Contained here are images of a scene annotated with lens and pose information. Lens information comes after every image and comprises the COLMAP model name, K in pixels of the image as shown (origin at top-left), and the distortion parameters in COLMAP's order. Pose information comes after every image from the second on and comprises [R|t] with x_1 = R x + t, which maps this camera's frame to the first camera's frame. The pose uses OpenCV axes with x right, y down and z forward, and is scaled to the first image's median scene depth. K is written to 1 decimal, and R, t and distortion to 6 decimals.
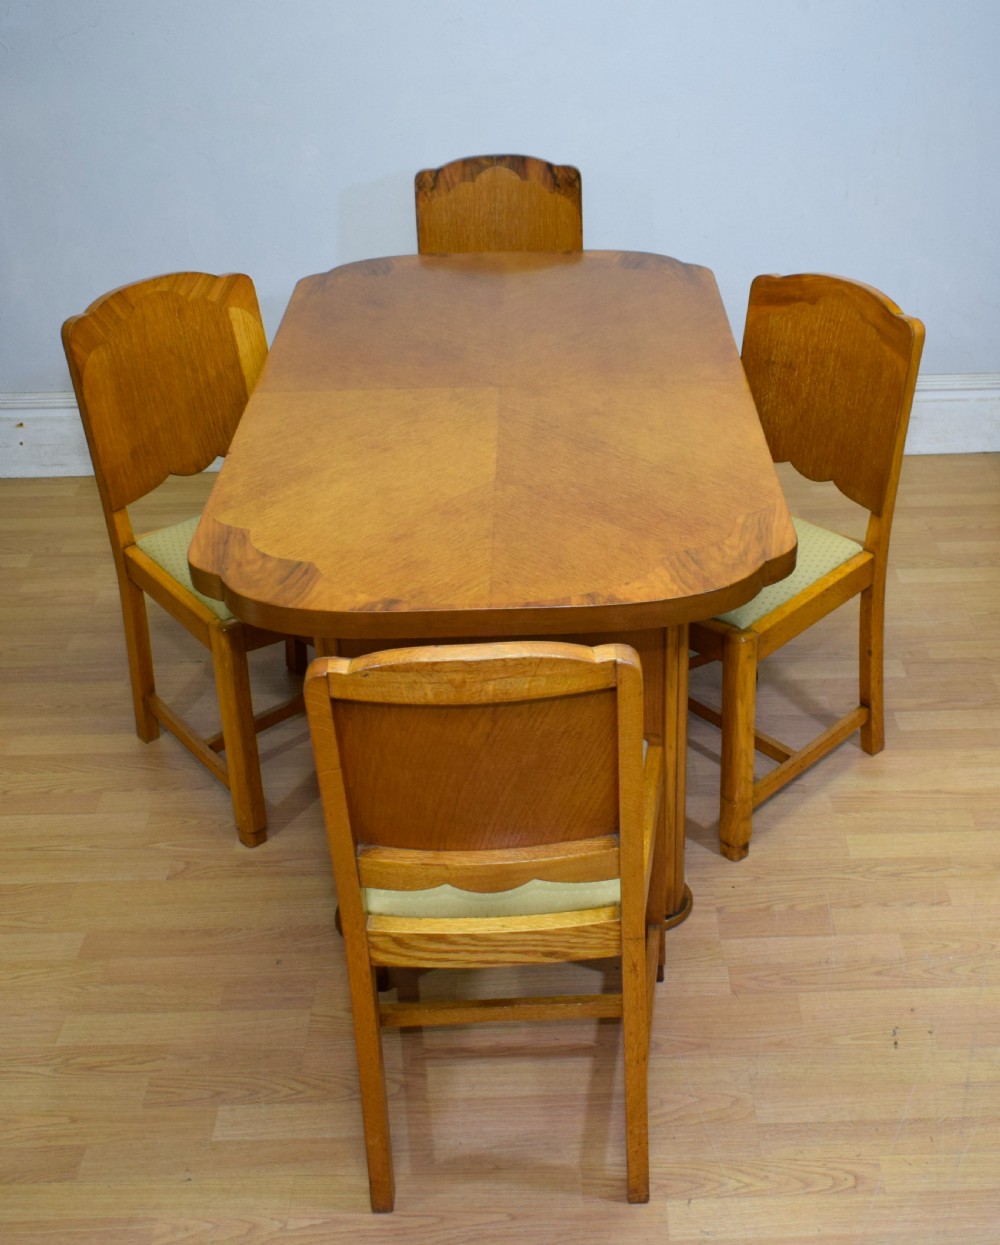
lens RADIAL K [[1638.5, 0, 596.0], [0, 1638.5, 564.4], [0, 0, 1]] dist [-0.016862, 0.000000]
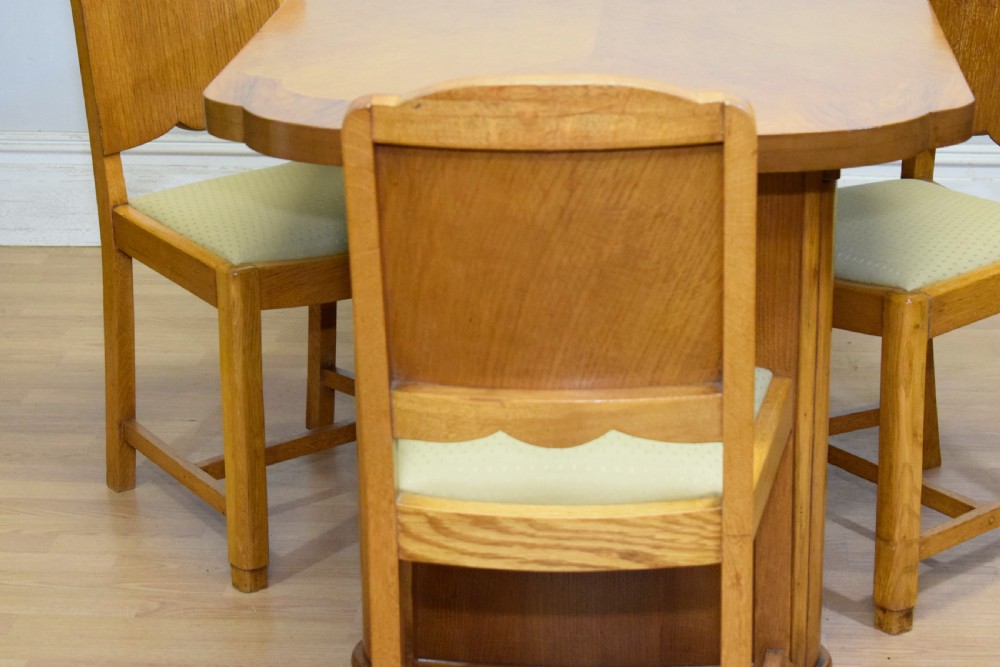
lens RADIAL K [[2431.4, 0, 506.0], [0, 2431.4, 335.7], [0, 0, 1]] dist [-0.025196, 0.000000]
pose [[0.993385, 0.038529, -0.108176, 0.028347], [-0.055780, 0.985331, -0.161282, 0.266495], [0.100376, 0.166250, 0.980962, -0.122735]]
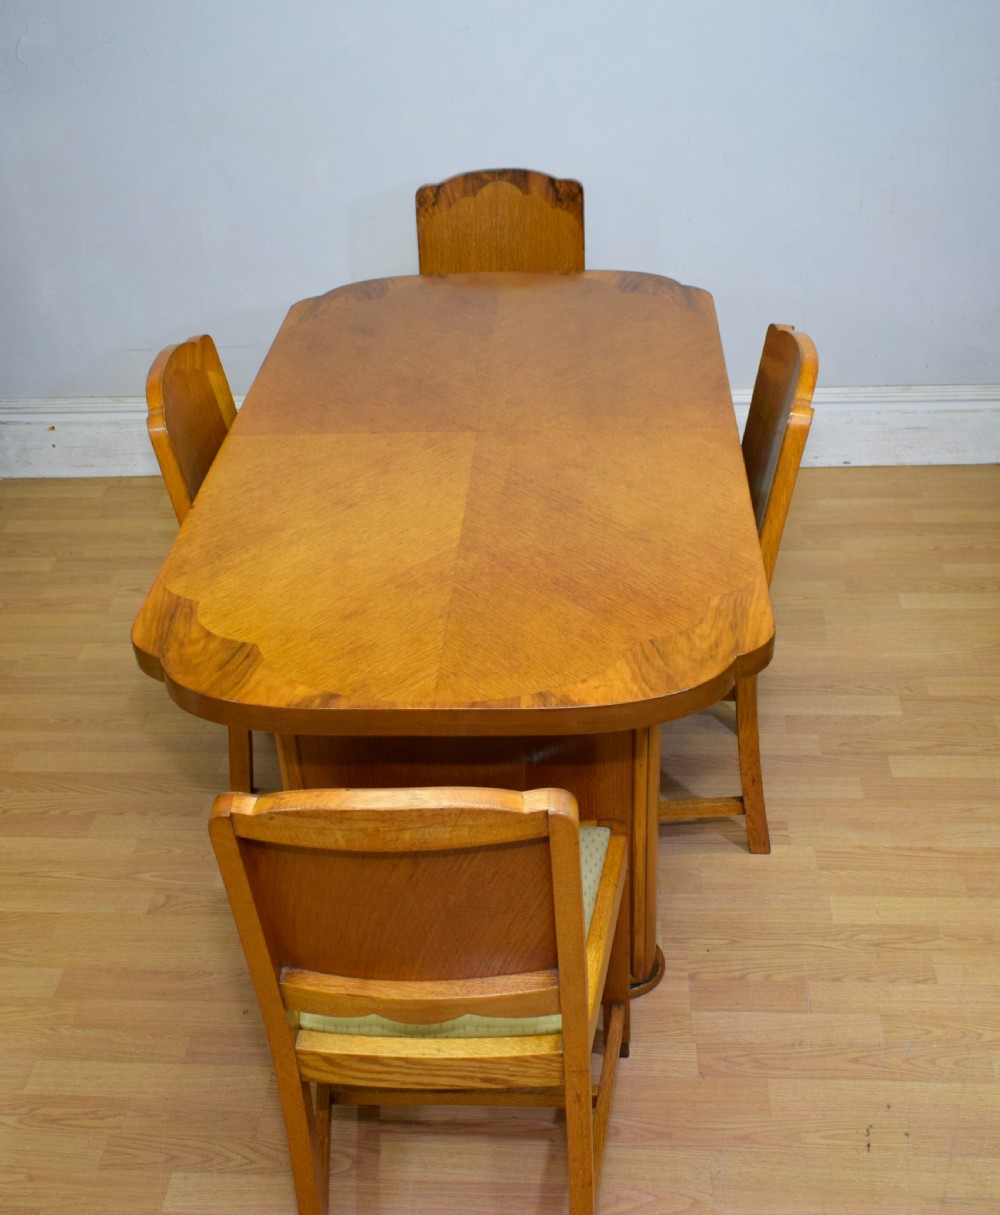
lens RADIAL K [[1461.2, 0, 473.0], [0, 1461.2, 600.6], [0, 0, 1]] dist [-0.017766, 0.000000]
pose [[0.993431, 0.021912, -0.112311, 0.041972], [-0.013569, 0.997128, 0.074514, -0.081519], [0.113621, -0.072501, 0.990875, 0.154917]]
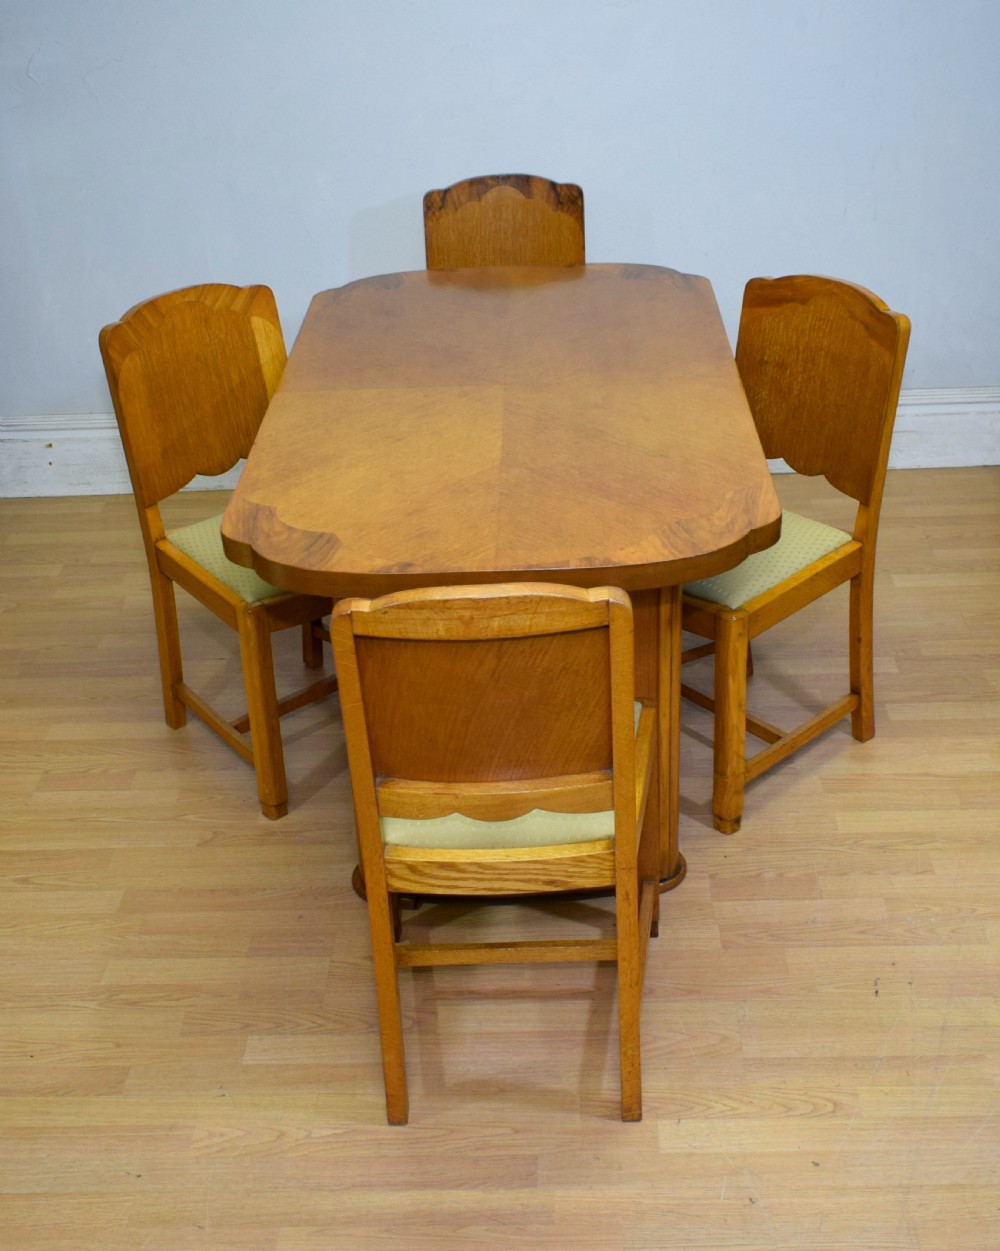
lens RADIAL K [[1692.3, 0, 480.6], [0, 1692.3, 654.2], [0, 0, 1]] dist [-0.017745, 0.000000]
pose [[0.997270, 0.000579, -0.073836, 0.007462], [0.000455, 0.999902, 0.013993, 0.056738], [0.073837, -0.013988, 0.997172, -0.108418]]
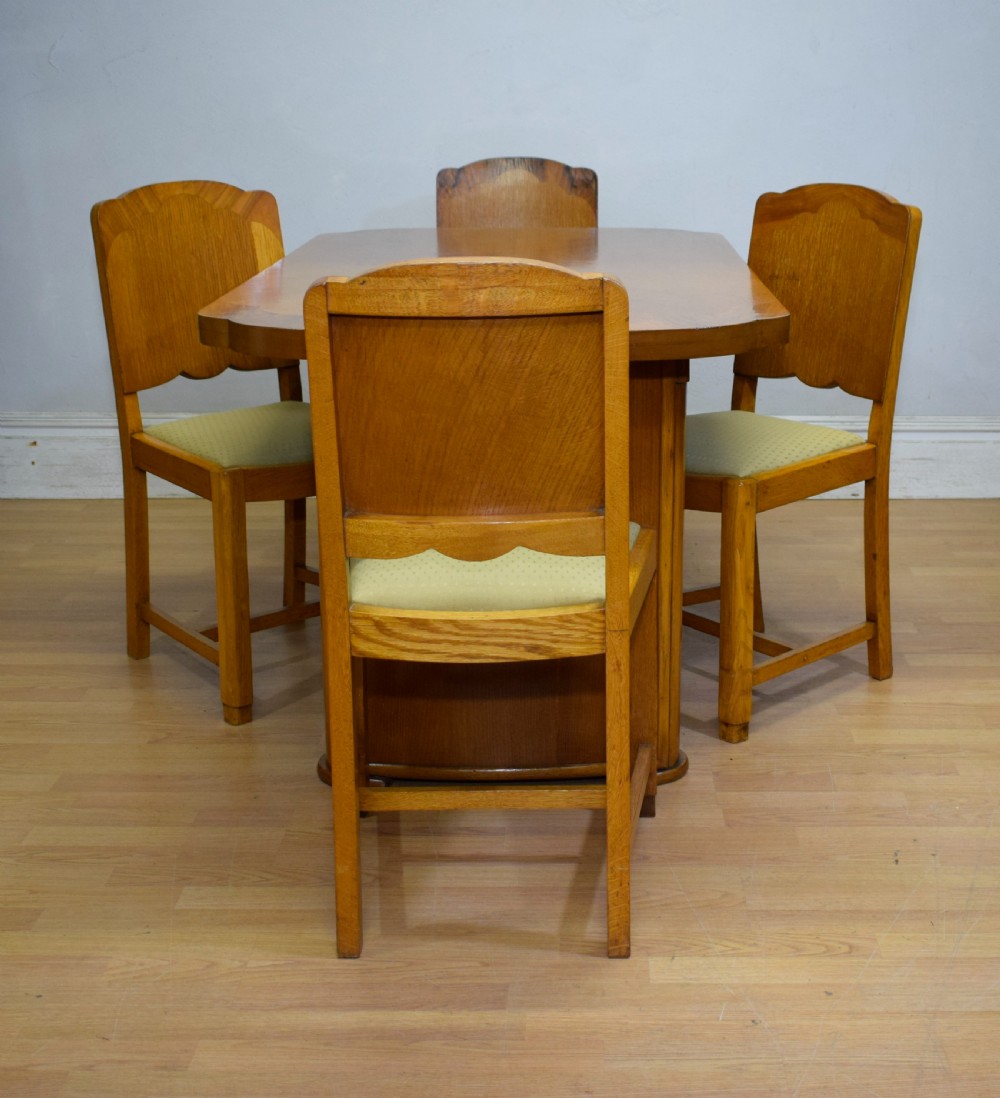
lens RADIAL K [[1741.3, 0, 579.3], [0, 1741.3, 533.8], [0, 0, 1]] dist [-0.020800, 0.000000]
pose [[0.999332, 0.022559, -0.028734, 0.023367], [-0.028420, 0.974297, -0.223466, 0.332286], [0.022954, 0.224134, 0.974288, -0.030408]]
